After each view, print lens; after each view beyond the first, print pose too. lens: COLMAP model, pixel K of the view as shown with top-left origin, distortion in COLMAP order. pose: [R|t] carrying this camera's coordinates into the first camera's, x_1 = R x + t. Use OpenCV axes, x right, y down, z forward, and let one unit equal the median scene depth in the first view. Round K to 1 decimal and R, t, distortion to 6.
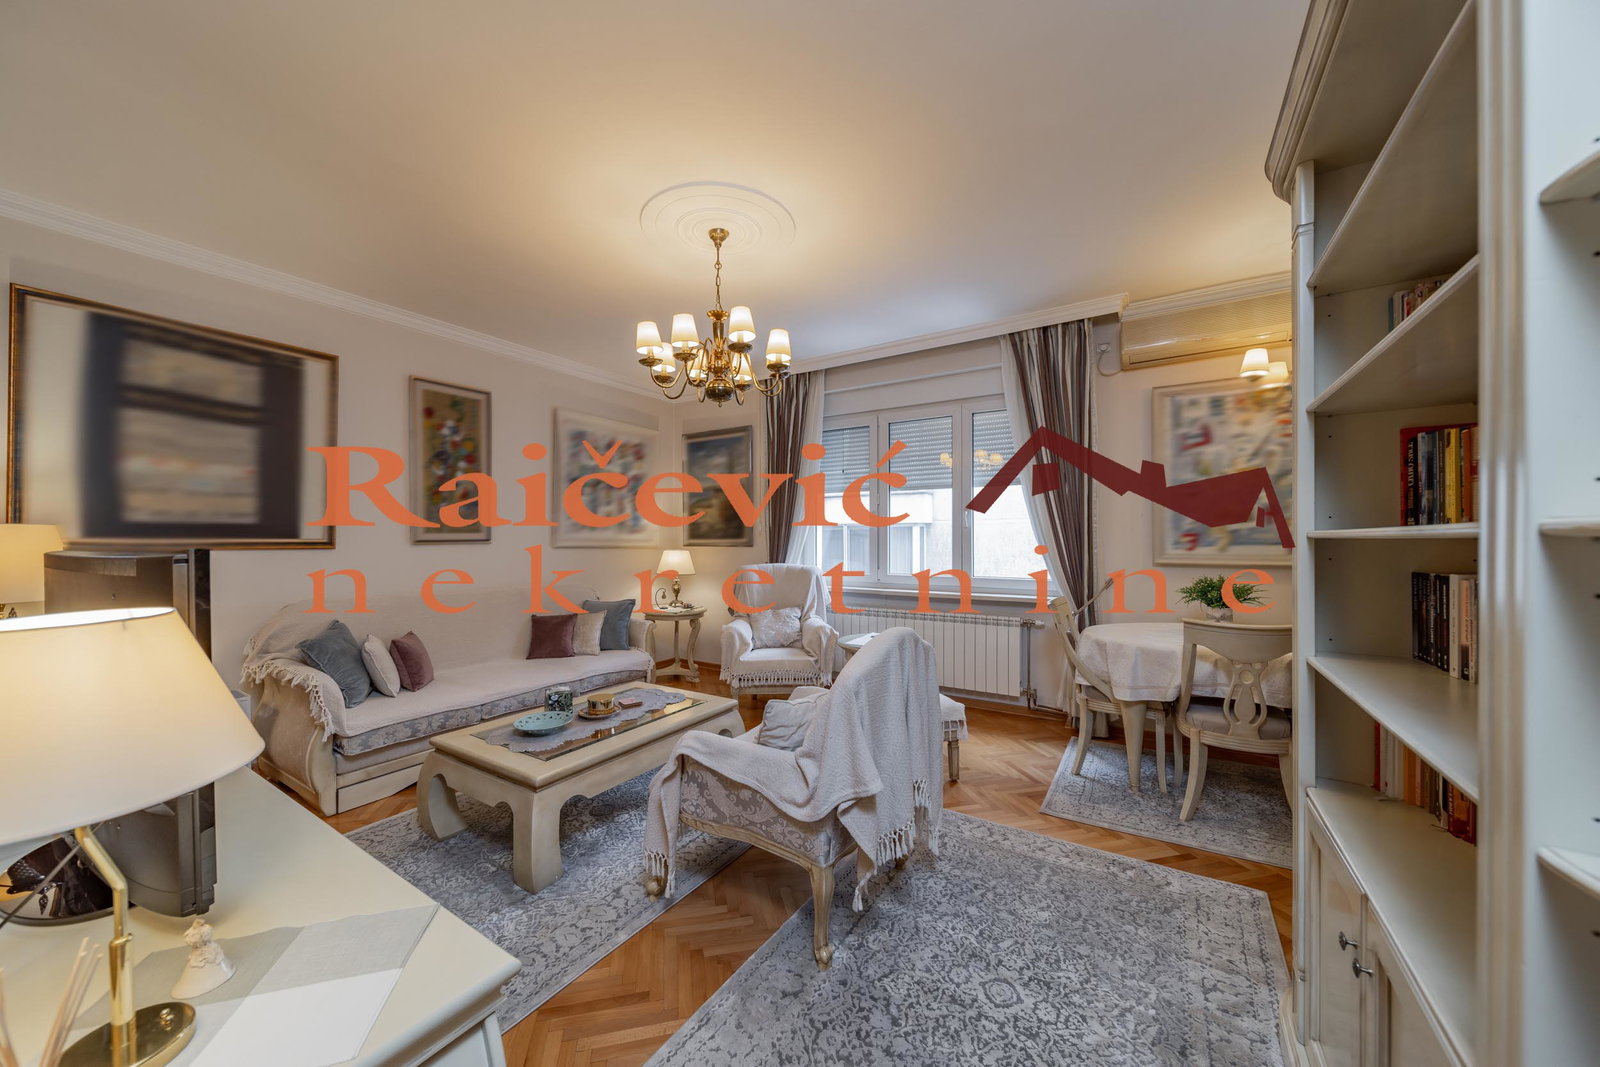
lens RADIAL K [[550.0, 0, 794.8], [0, 550.0, 535.9], [0, 0, 1]] dist [-0.001757, -0.000180]
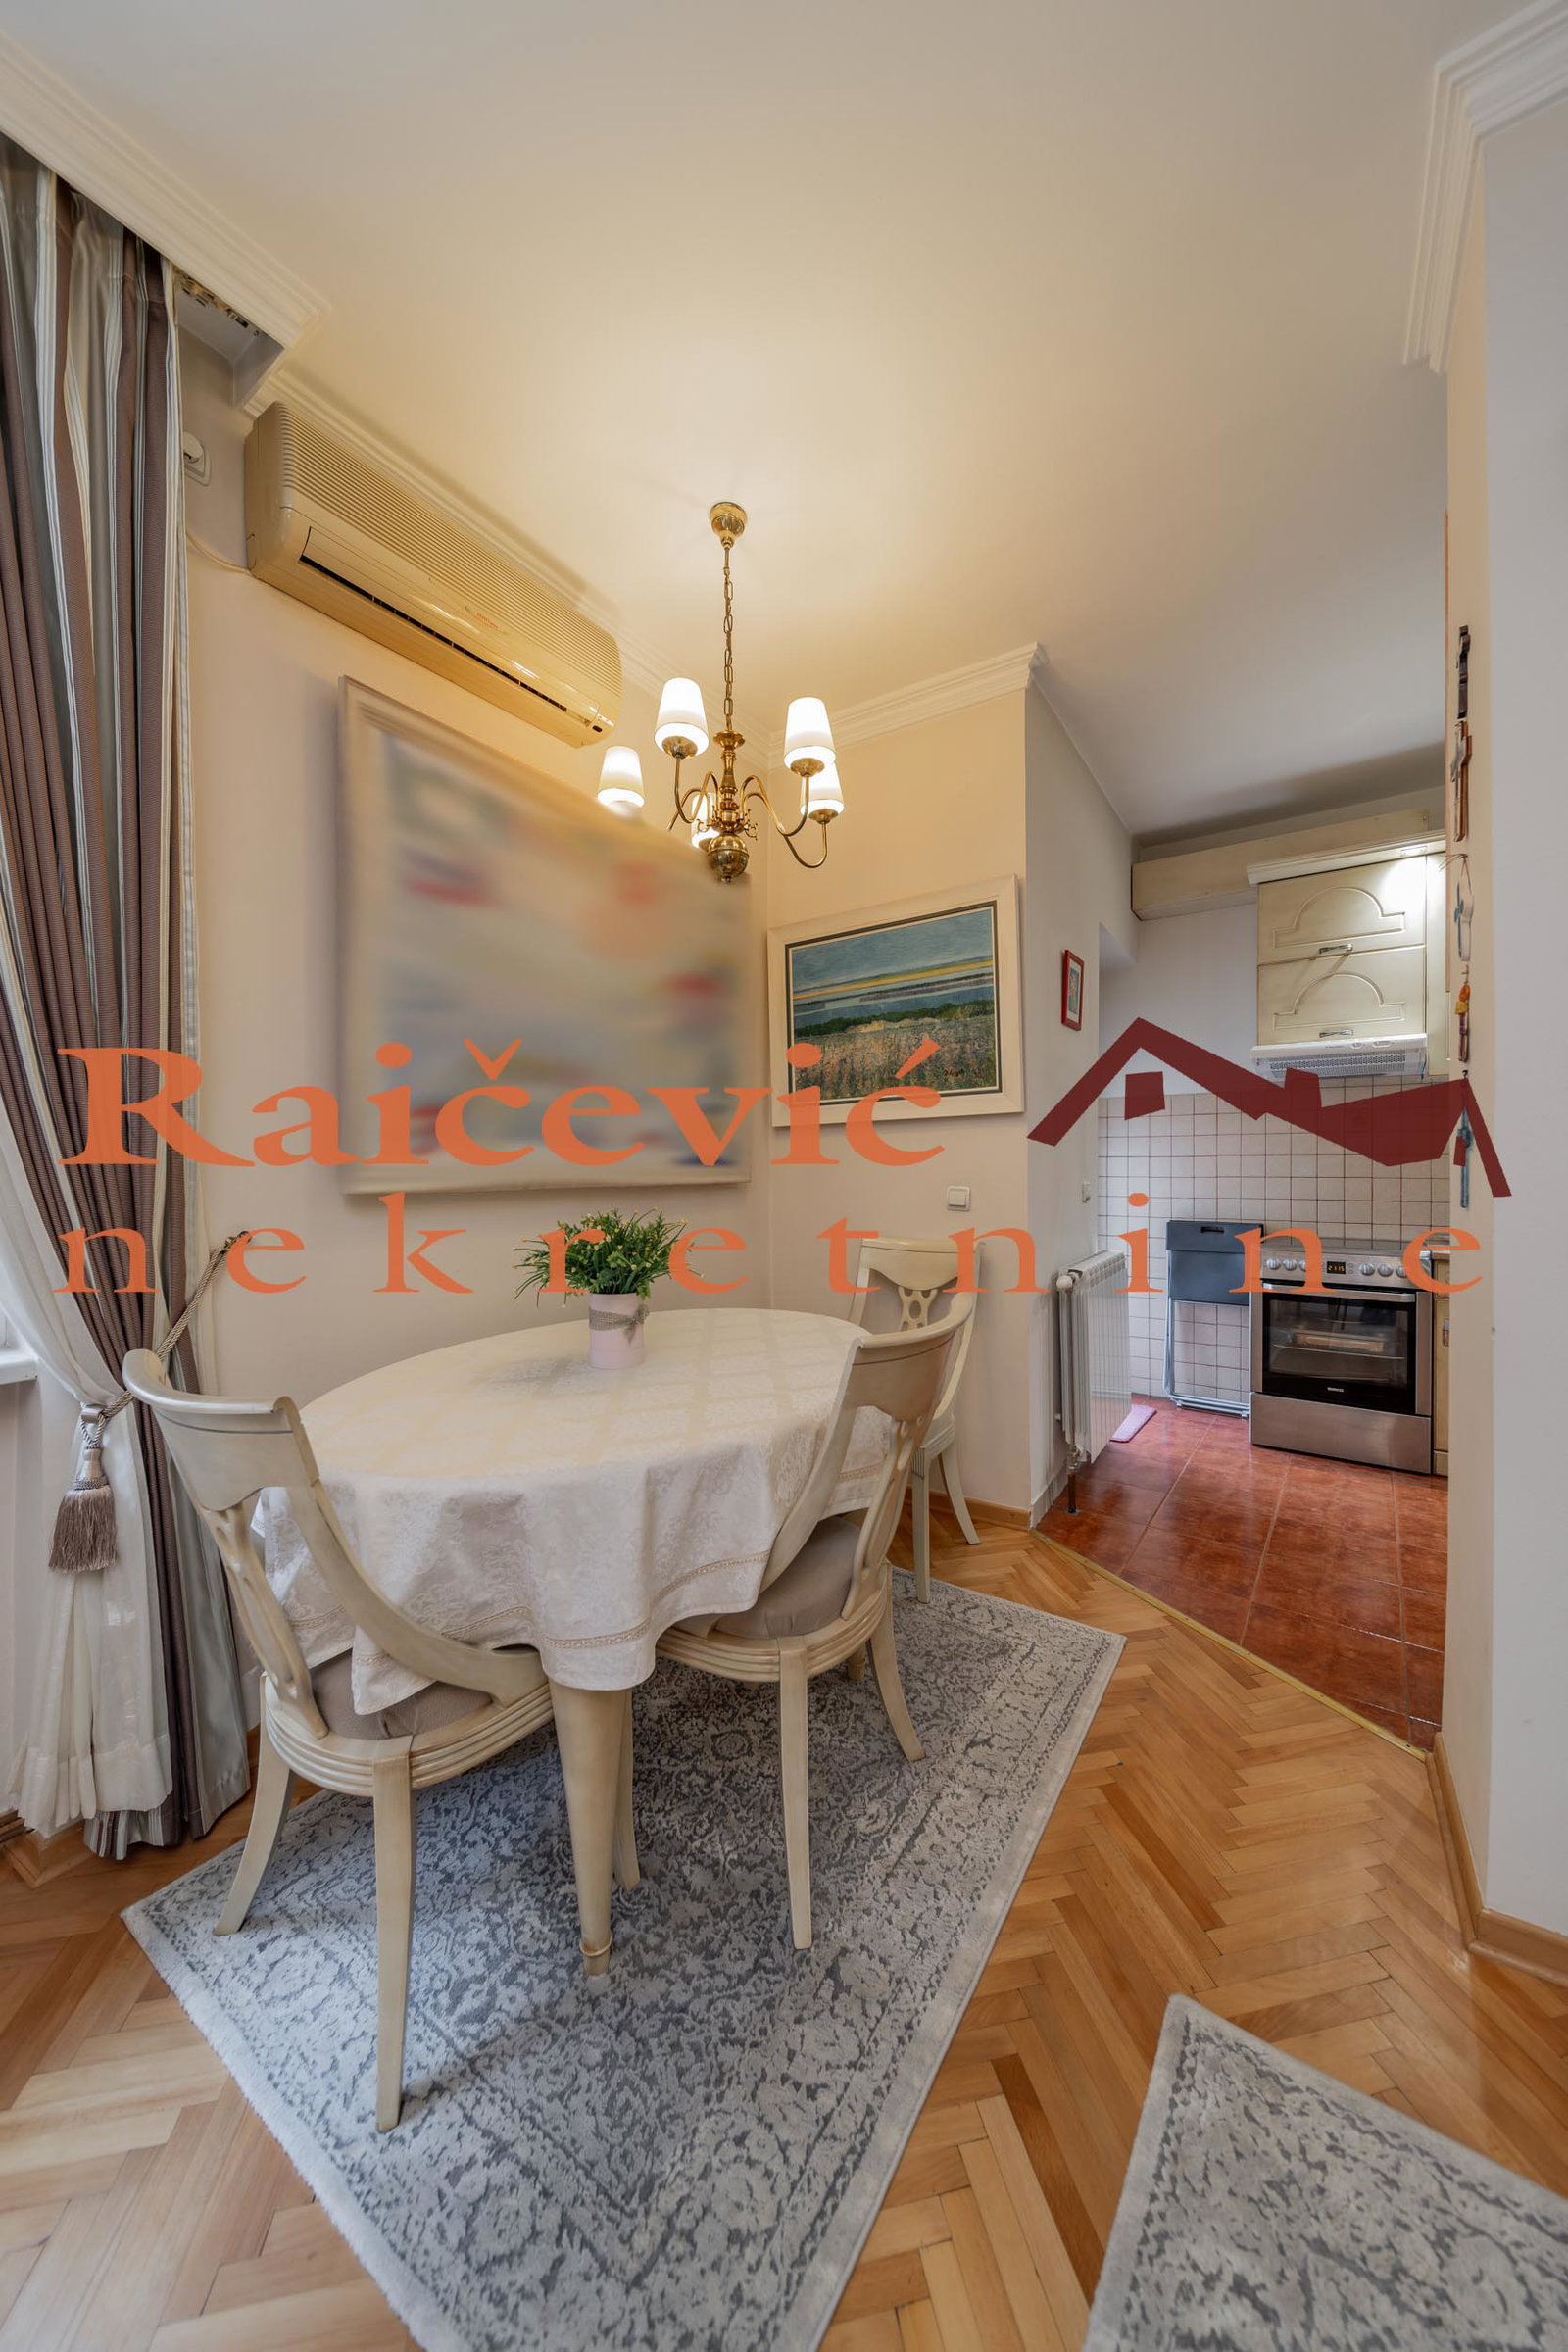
lens RADIAL K [[822.6, 0, 795.3], [0, 822.6, 1172.9], [0, 0, 1]] dist [0.001473, 0.000130]
pose [[0.035026, -0.010219, 0.999334, 0.142707], [-0.002341, 0.999944, 0.010308, 0.031498], [-0.999384, -0.002701, 0.035000, 0.653025]]
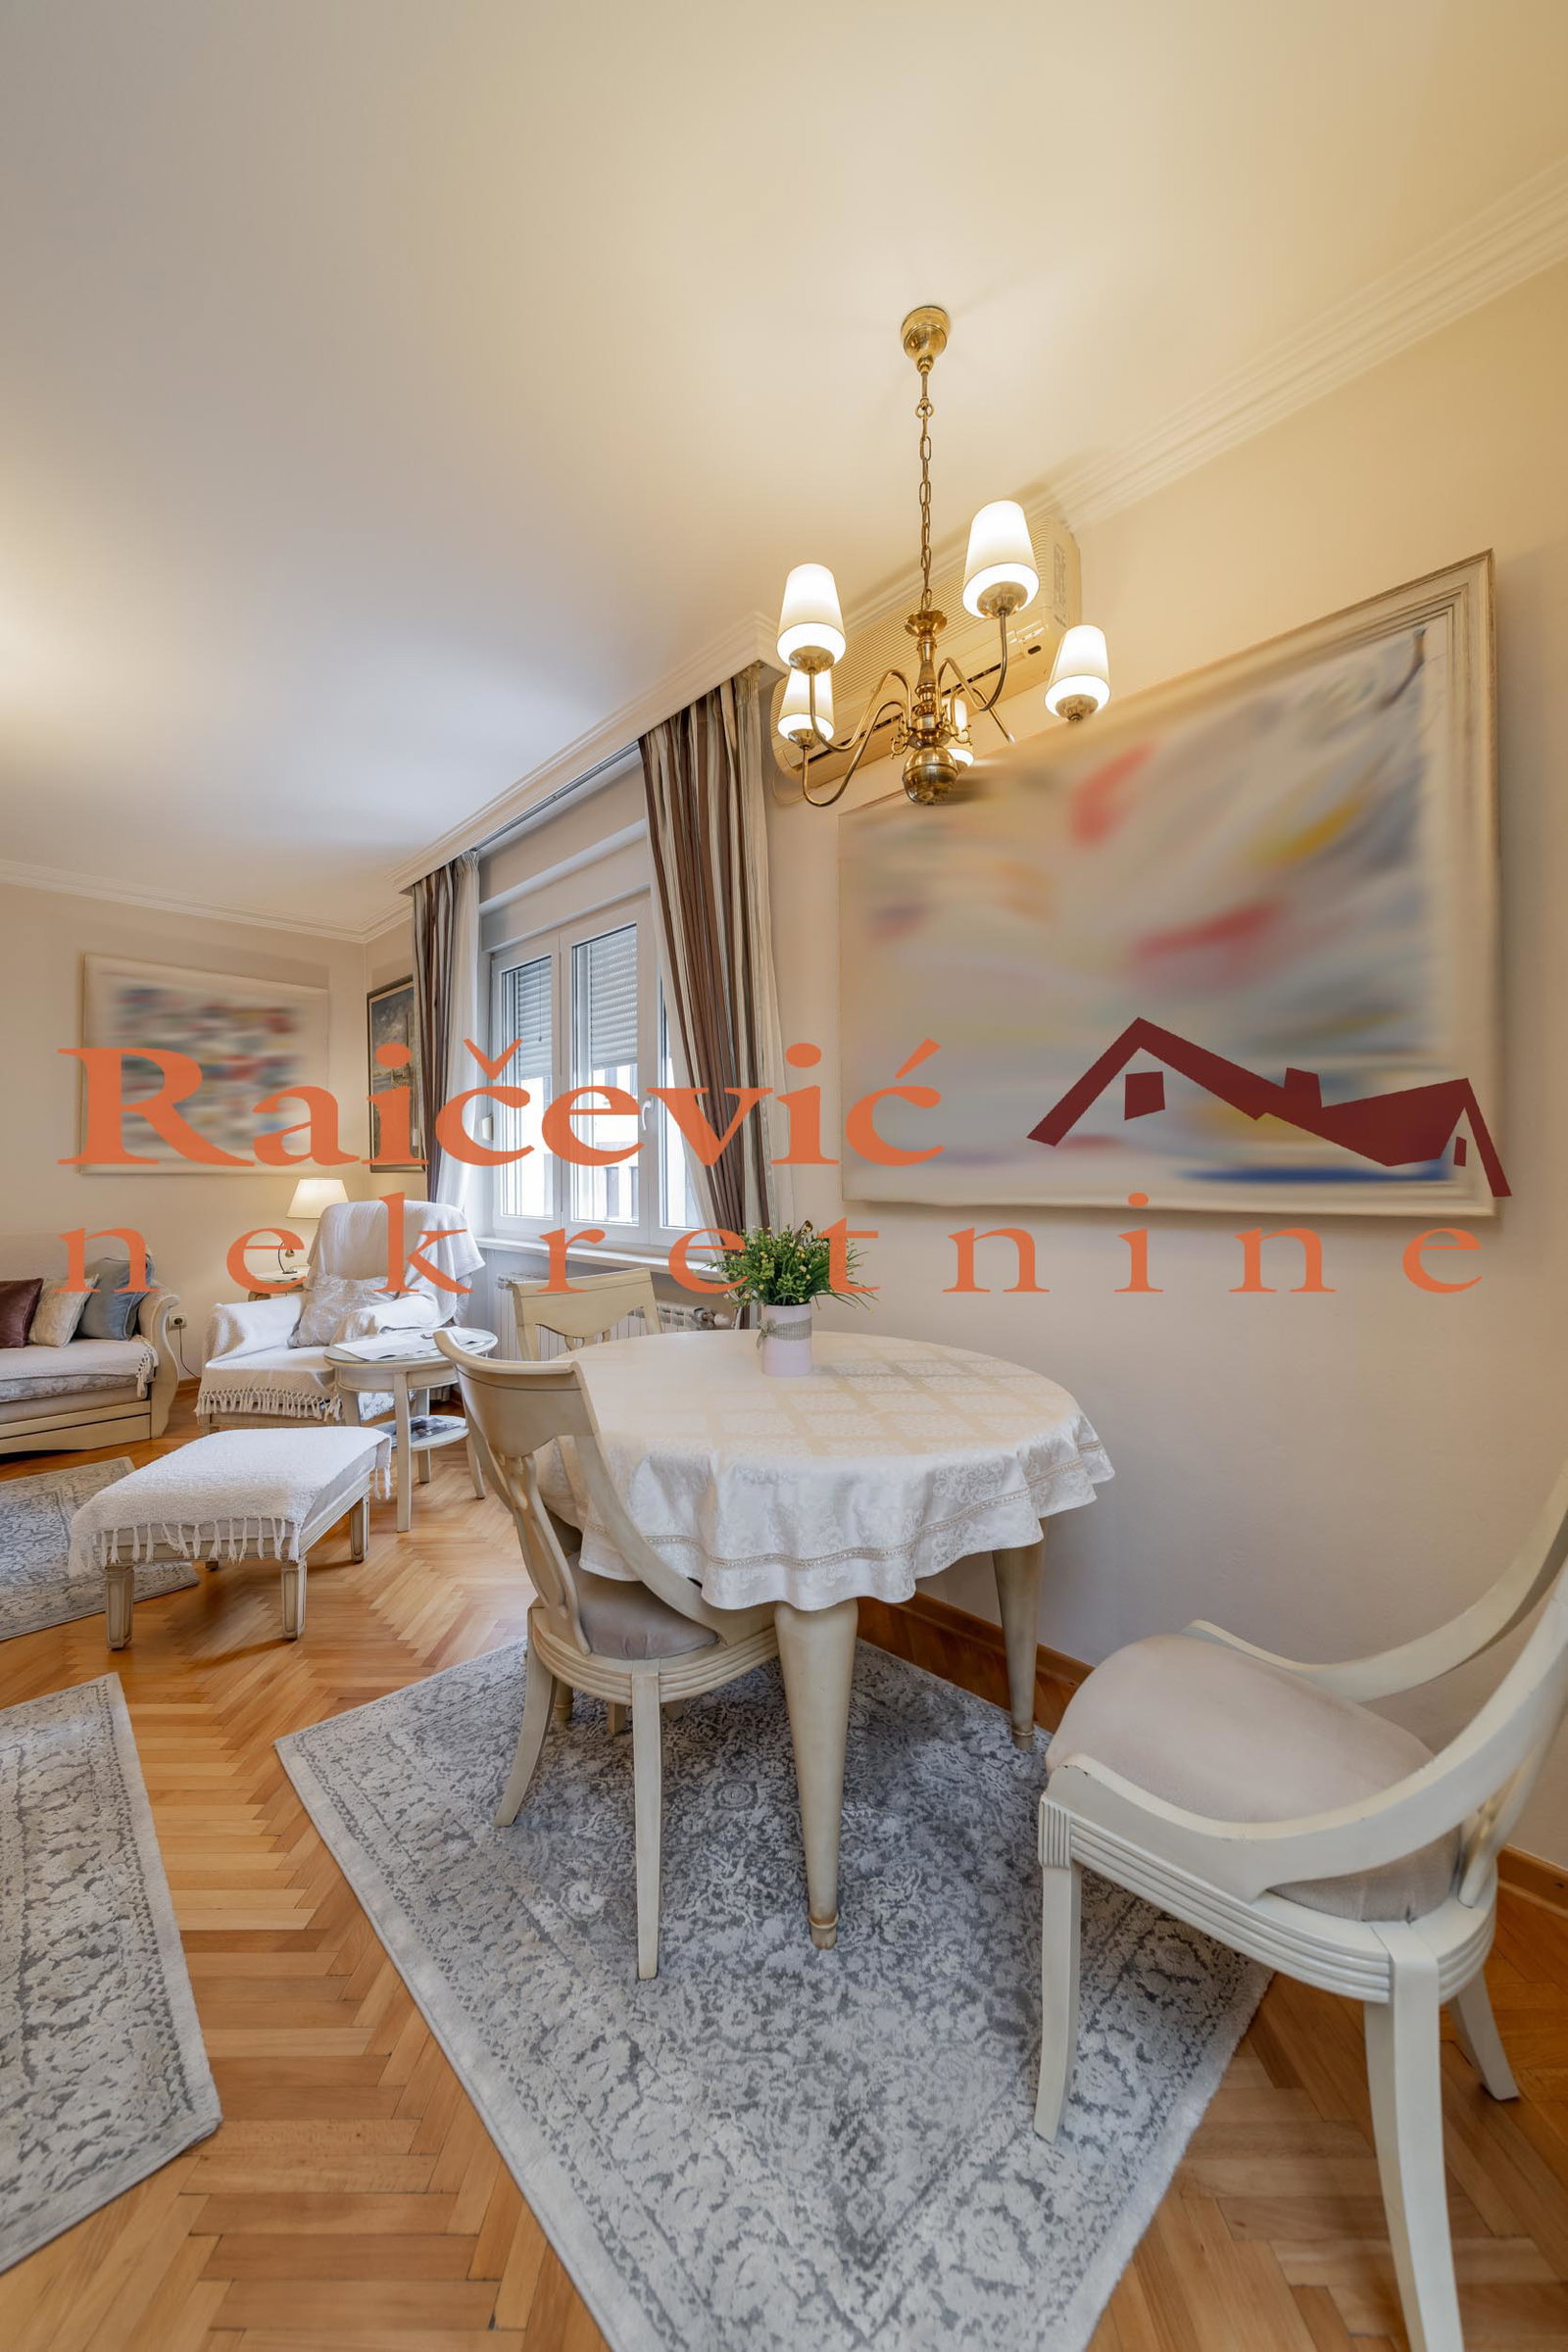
lens RADIAL K [[844.2, 0, 787.9], [0, 844.2, 1171.2], [0, 0, 1]] dist [0.000599, -0.000058]
pose [[0.970218, -0.007382, -0.242121, 0.704336], [0.009461, 0.999928, 0.007426, 0.021684], [0.242048, -0.009496, 0.970218, 0.298856]]
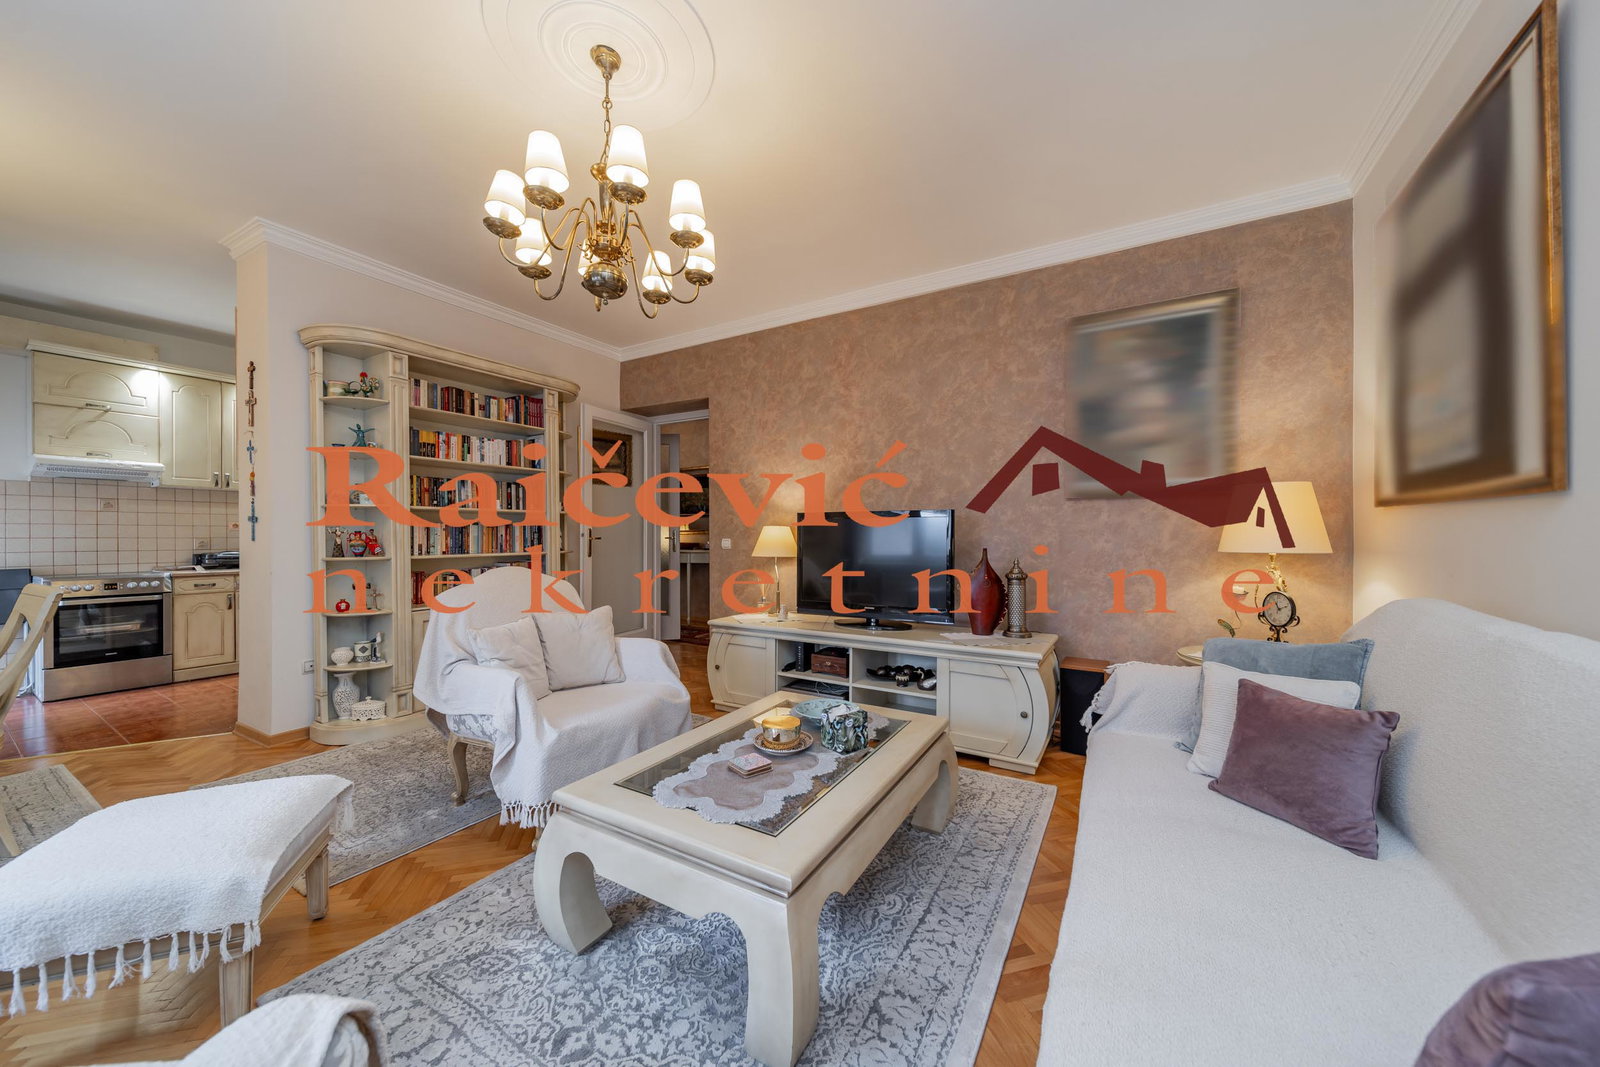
lens RADIAL K [[571.3, 0, 803.7], [0, 571.3, 537.3], [0, 0, 1]] dist [-0.000594, -0.000174]
pose [[-0.999851, 0.001248, -0.017234, -0.263778], [0.001278, 0.999998, -0.001737, 0.047956], [0.017232, -0.001759, -0.999850, 1.210753]]
